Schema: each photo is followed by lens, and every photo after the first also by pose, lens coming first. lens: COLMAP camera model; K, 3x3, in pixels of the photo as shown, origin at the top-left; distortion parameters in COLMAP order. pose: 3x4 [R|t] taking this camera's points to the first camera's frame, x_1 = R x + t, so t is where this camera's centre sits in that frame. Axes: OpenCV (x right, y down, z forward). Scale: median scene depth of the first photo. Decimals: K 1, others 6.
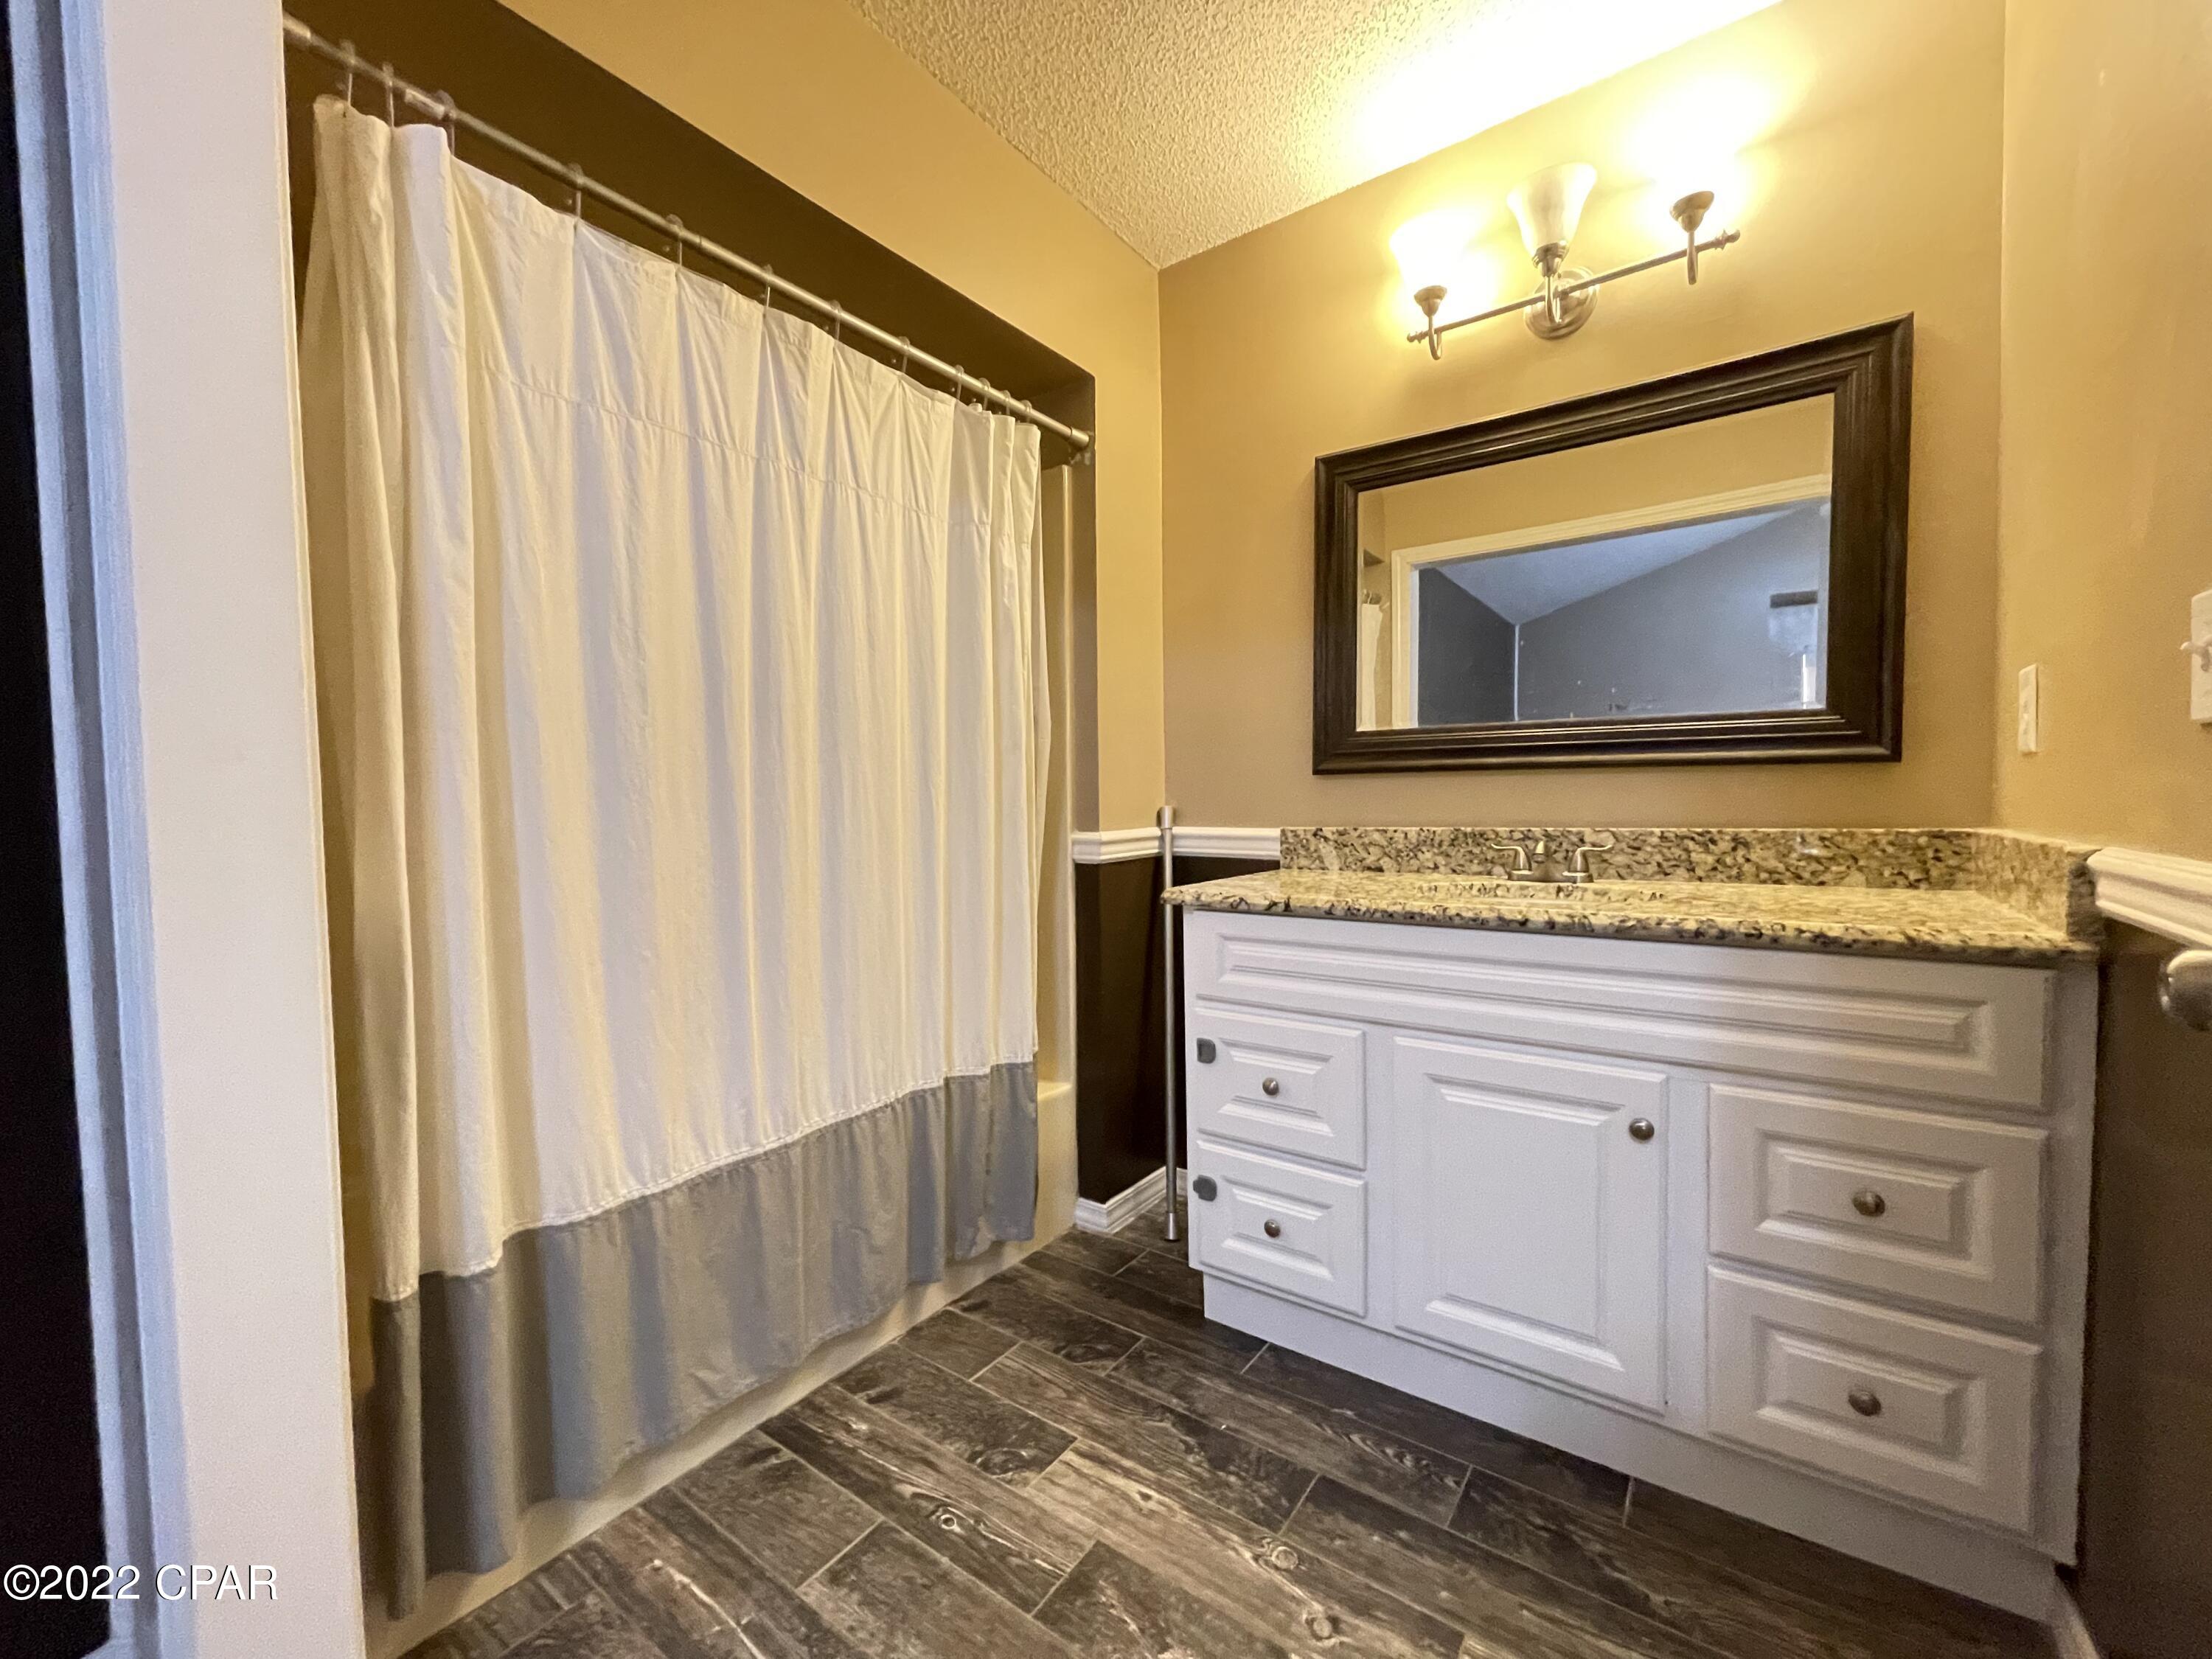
lens RADIAL K [[898.0, 0, 1102.5], [0, 898.0, 834.7], [0, 0, 1]] dist [-0.000108, 0.002361]
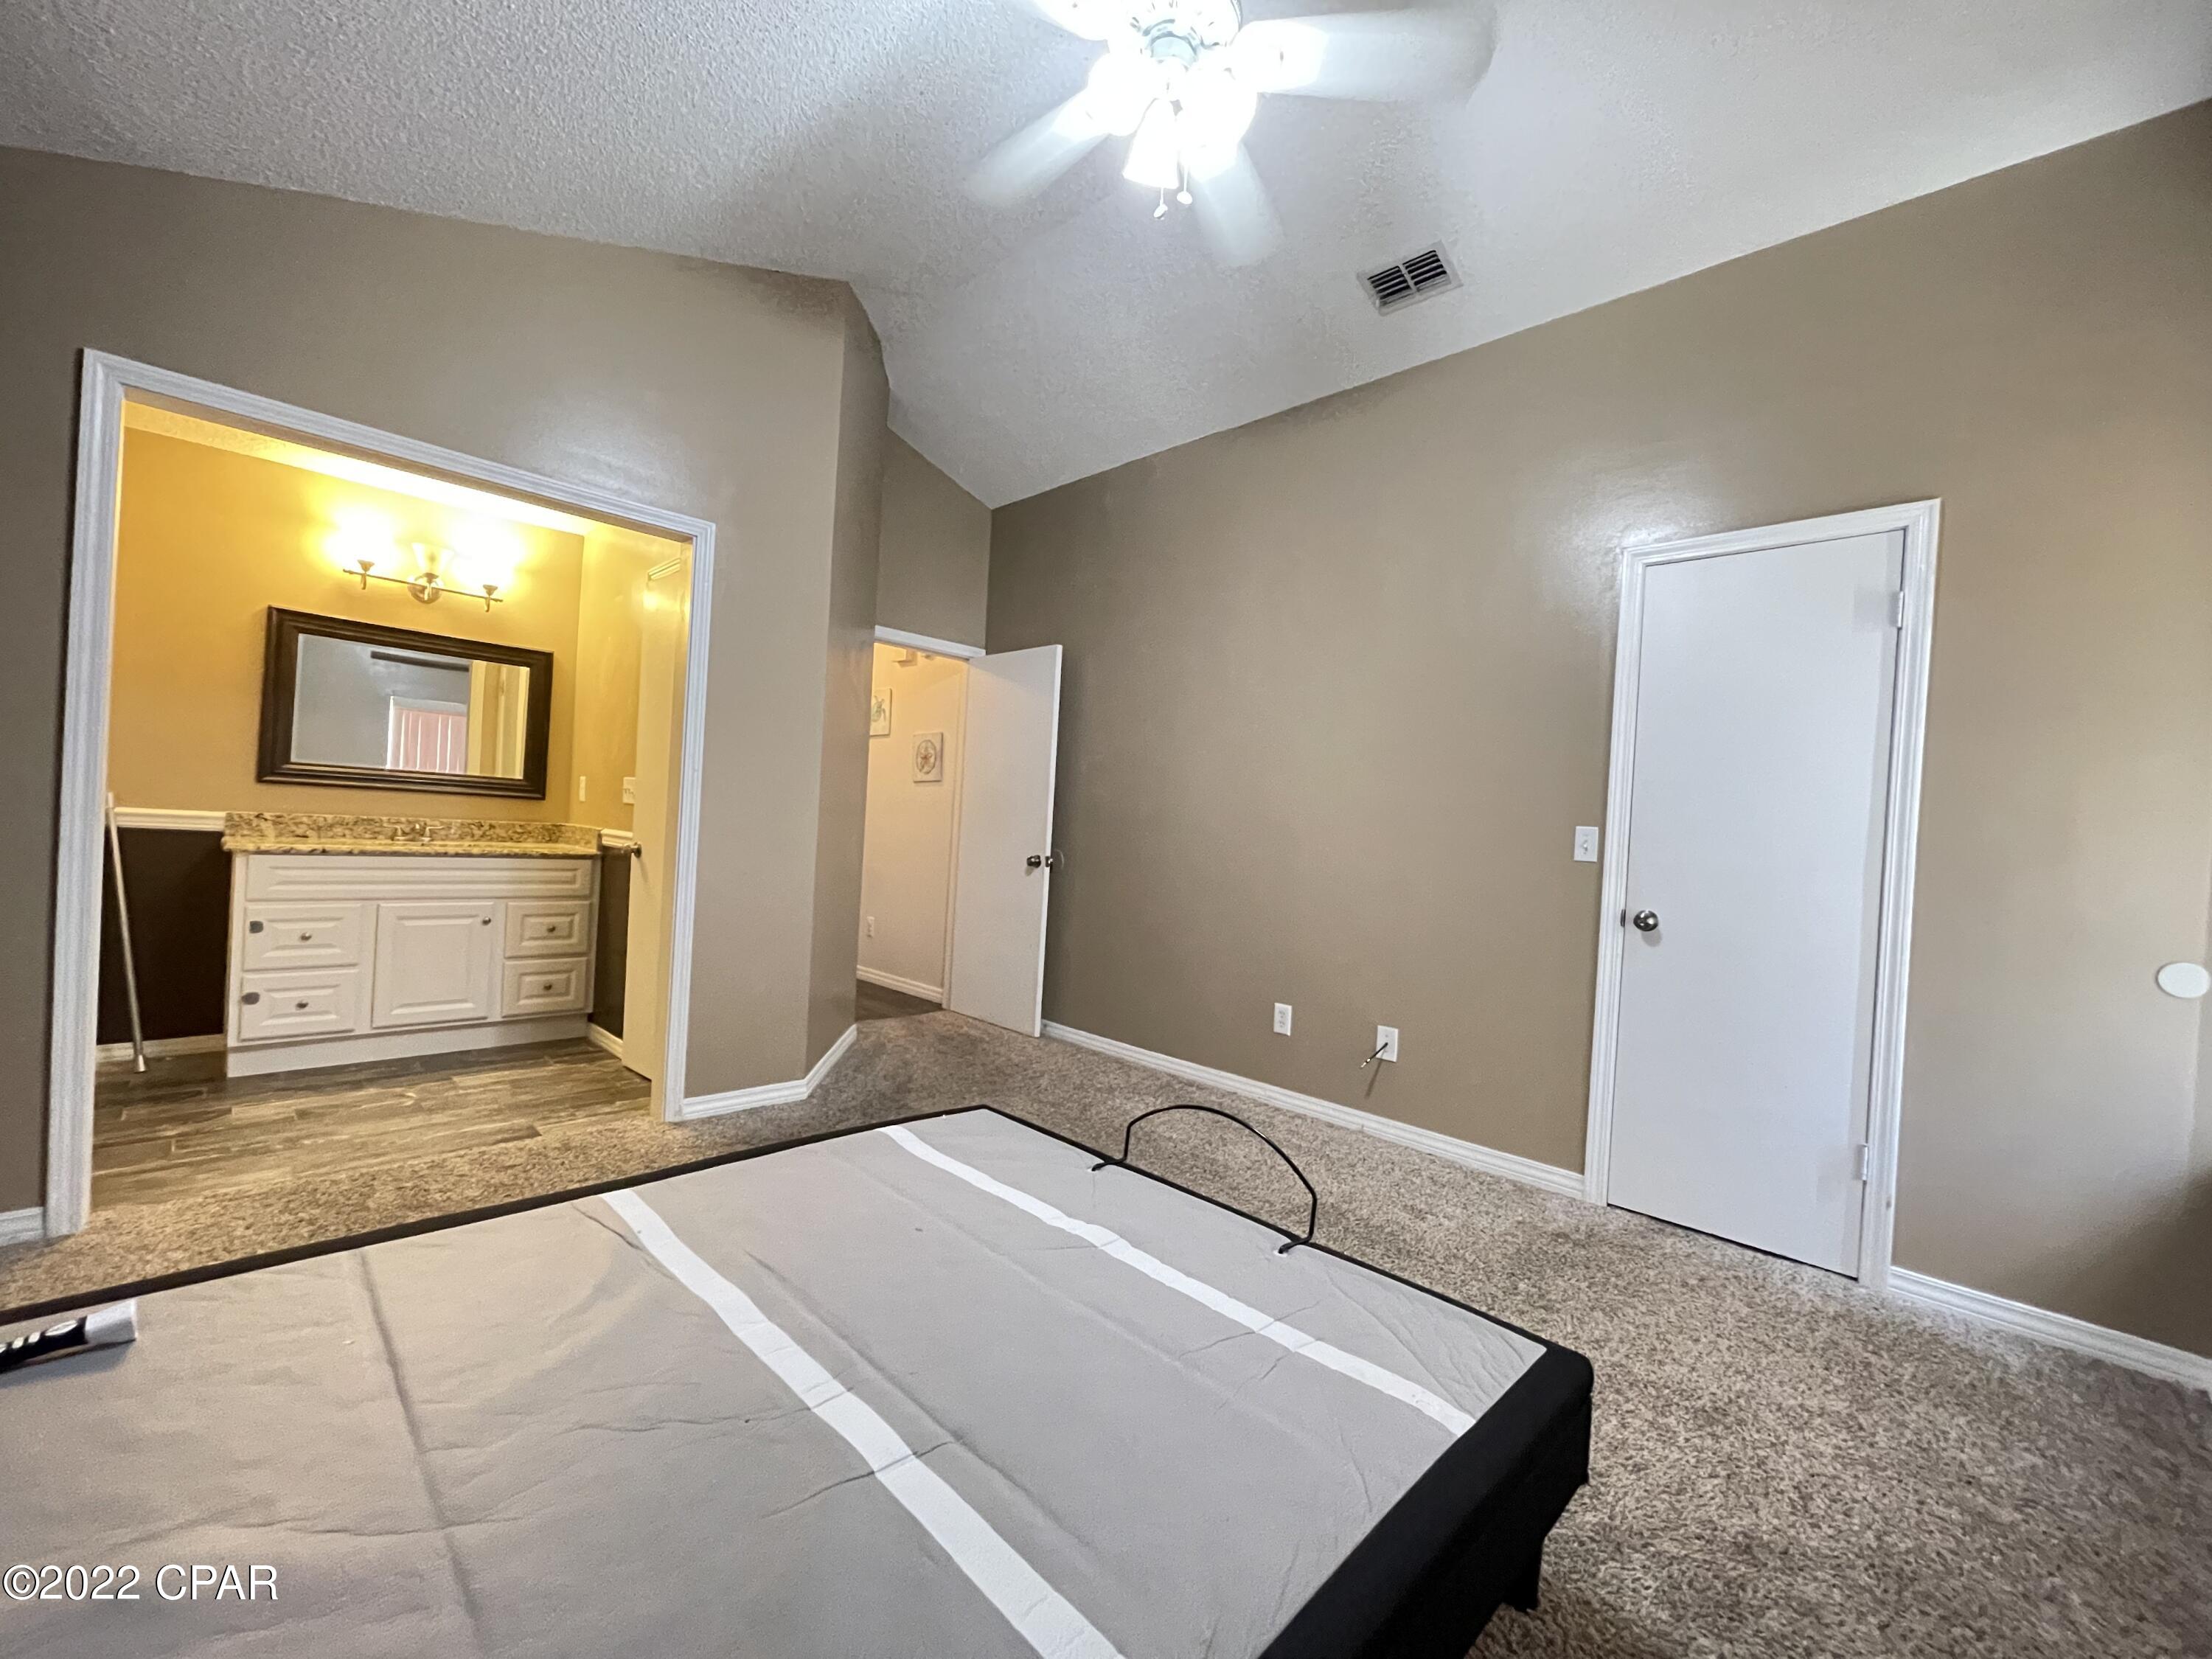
lens RADIAL K [[898.0, 0, 1091.4], [0, 898.0, 832.9], [0, 0, 1]] dist [-0.000108, 0.002361]
pose [[0.162857, 0.017626, 0.986492, -1.675796], [-0.023492, 0.999626, -0.013983, 0.024232], [-0.986370, -0.020897, 0.163210, -1.215176]]
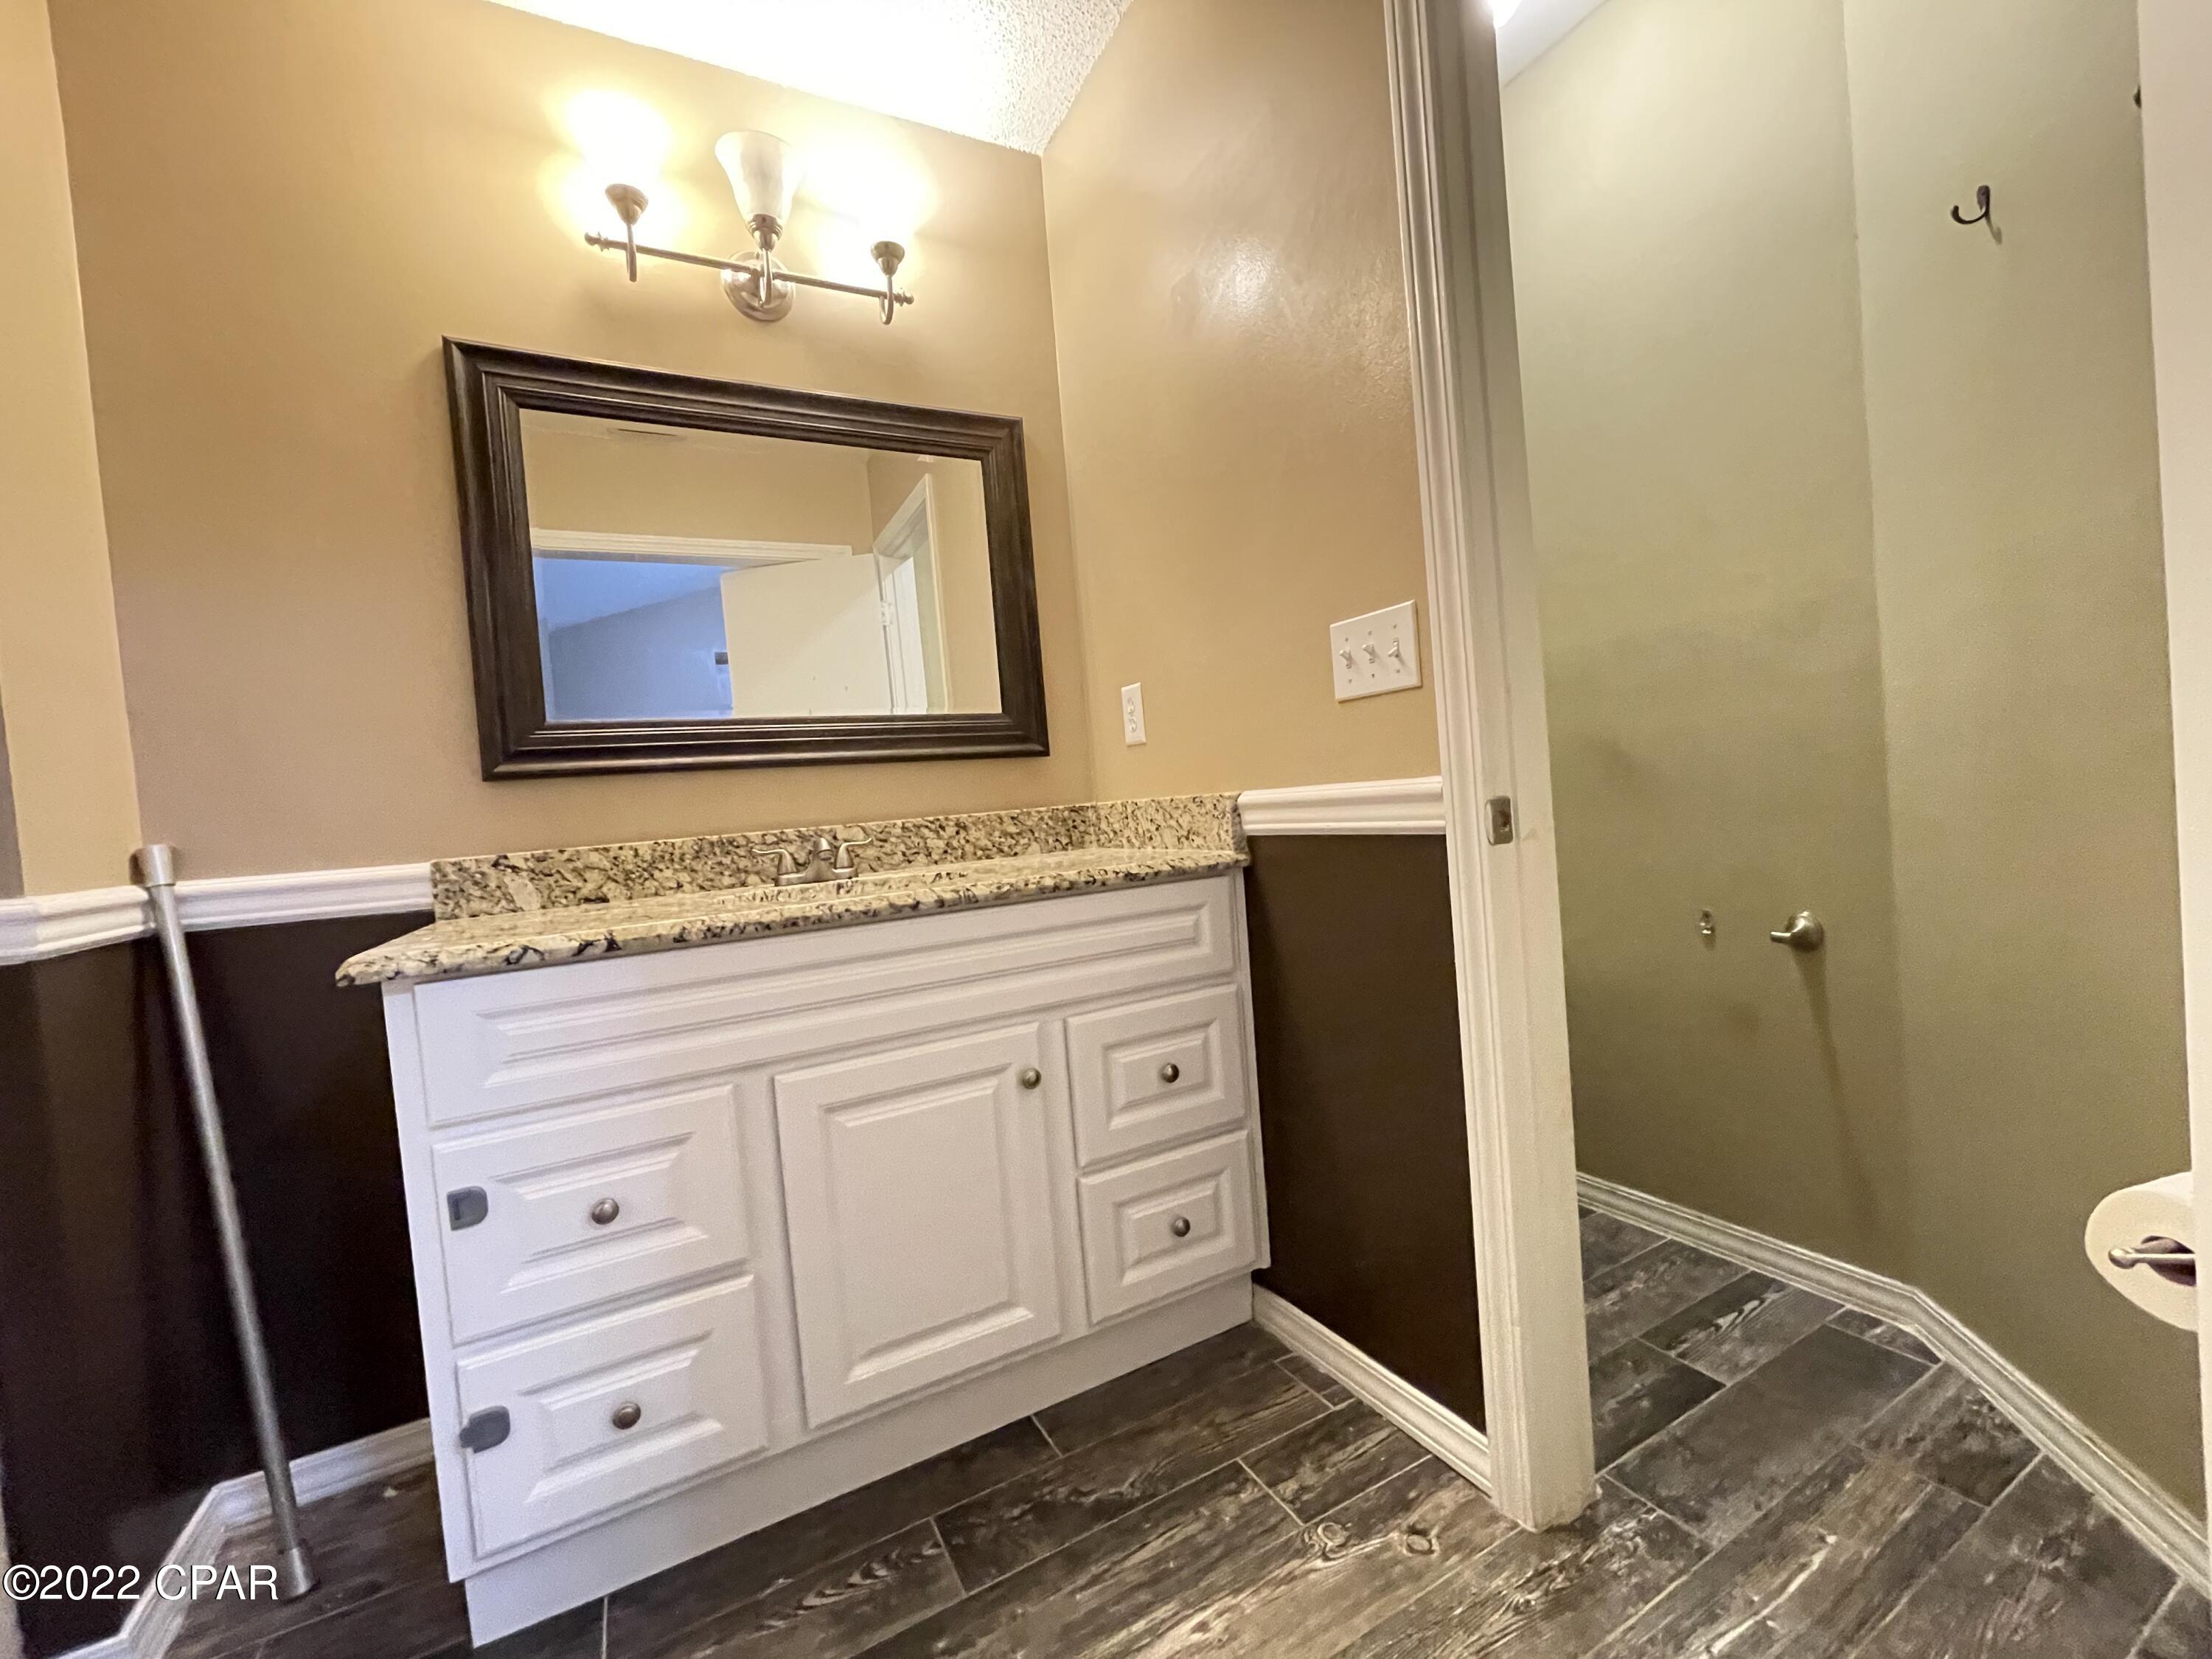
lens RADIAL K [[898.0, 0, 1095.5], [0, 898.0, 833.9], [0, 0, 1]] dist [-0.000108, 0.002361]
pose [[0.447101, -0.052573, 0.892937, -0.253443], [0.109529, 0.993977, 0.003679, 0.034256], [-0.887752, 0.096158, 0.450166, 0.346455]]
